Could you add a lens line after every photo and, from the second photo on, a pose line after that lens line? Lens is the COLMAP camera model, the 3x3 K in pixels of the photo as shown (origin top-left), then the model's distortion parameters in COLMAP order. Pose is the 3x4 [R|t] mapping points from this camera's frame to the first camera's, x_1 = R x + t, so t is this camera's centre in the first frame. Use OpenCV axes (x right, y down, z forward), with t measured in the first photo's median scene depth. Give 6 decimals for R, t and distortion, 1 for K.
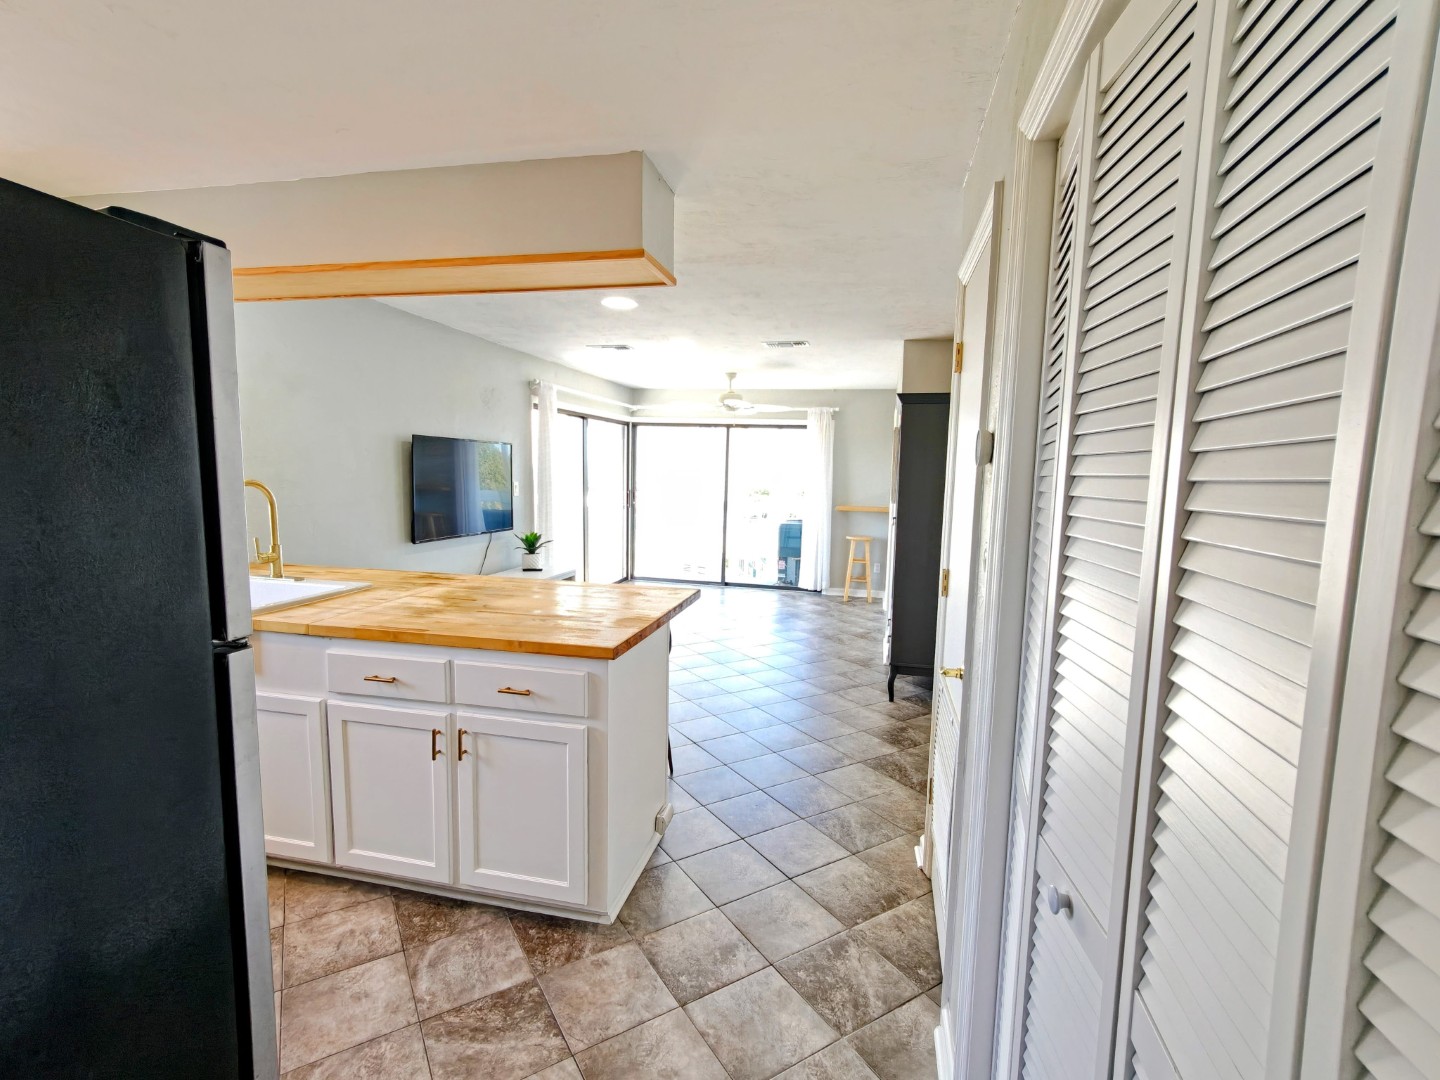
lens RADIAL K [[674.9, 0, 712.2], [0, 674.9, 541.9], [0, 0, 1]] dist [0.000384, 0.001336]
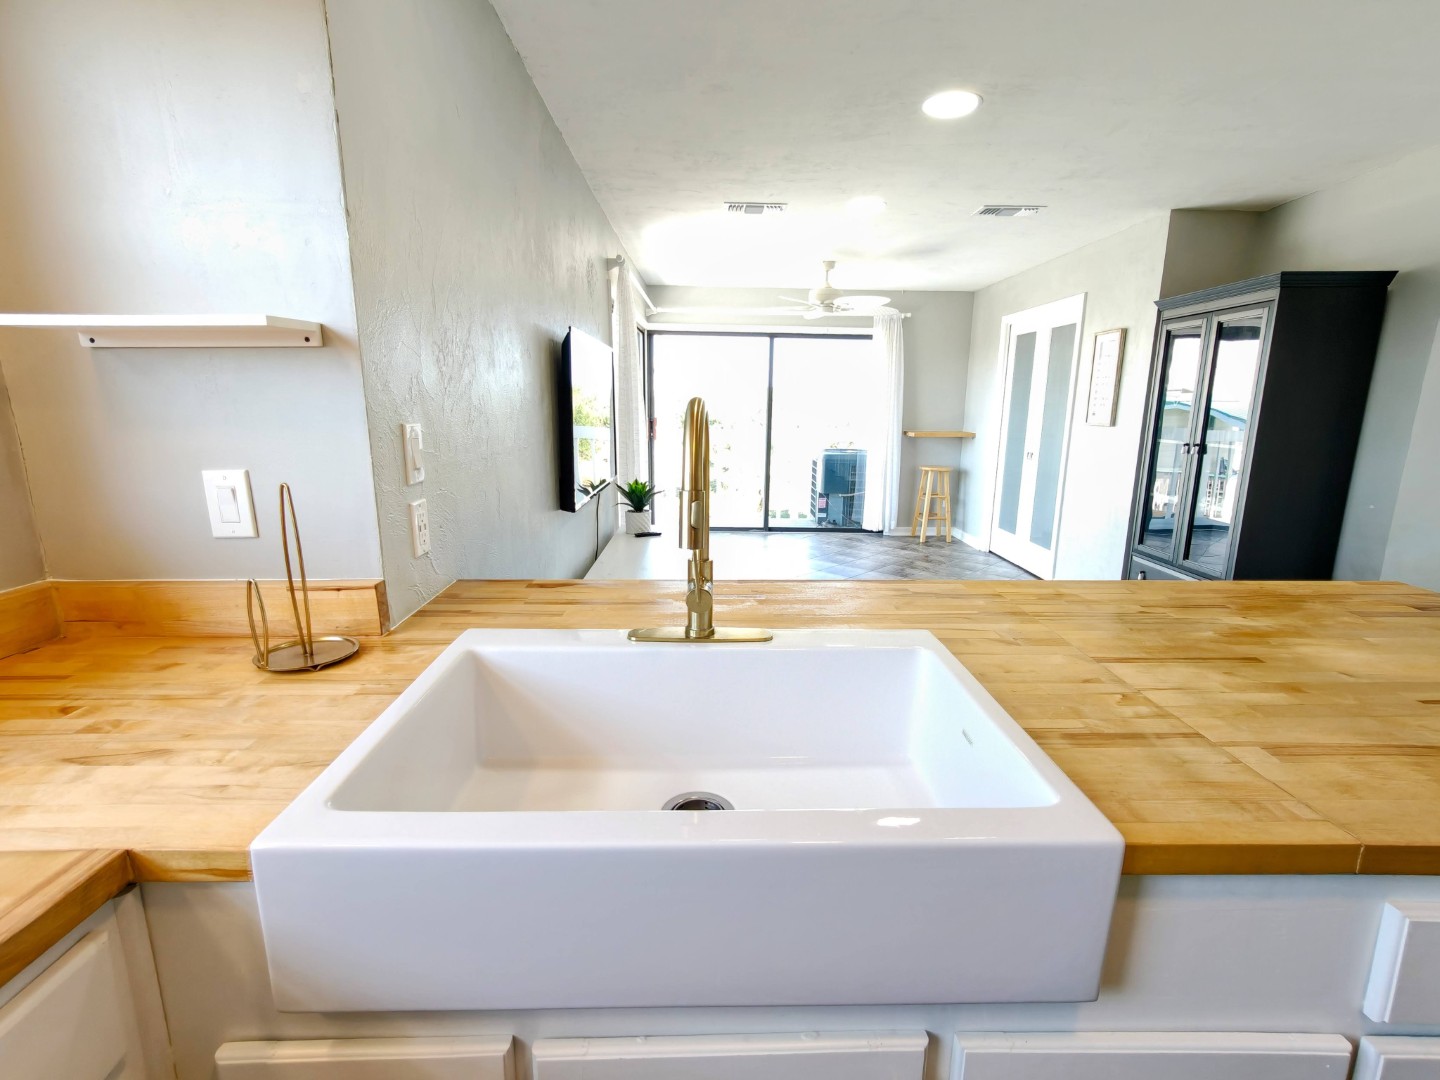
lens RADIAL K [[674.9, 0, 730.3], [0, 674.9, 539.3], [0, 0, 1]] dist [0.000384, 0.001336]
pose [[0.962189, -0.067282, 0.263944, -0.253635], [0.040545, 0.993595, 0.105475, -0.016400], [-0.269350, -0.090785, 0.958754, 0.214846]]
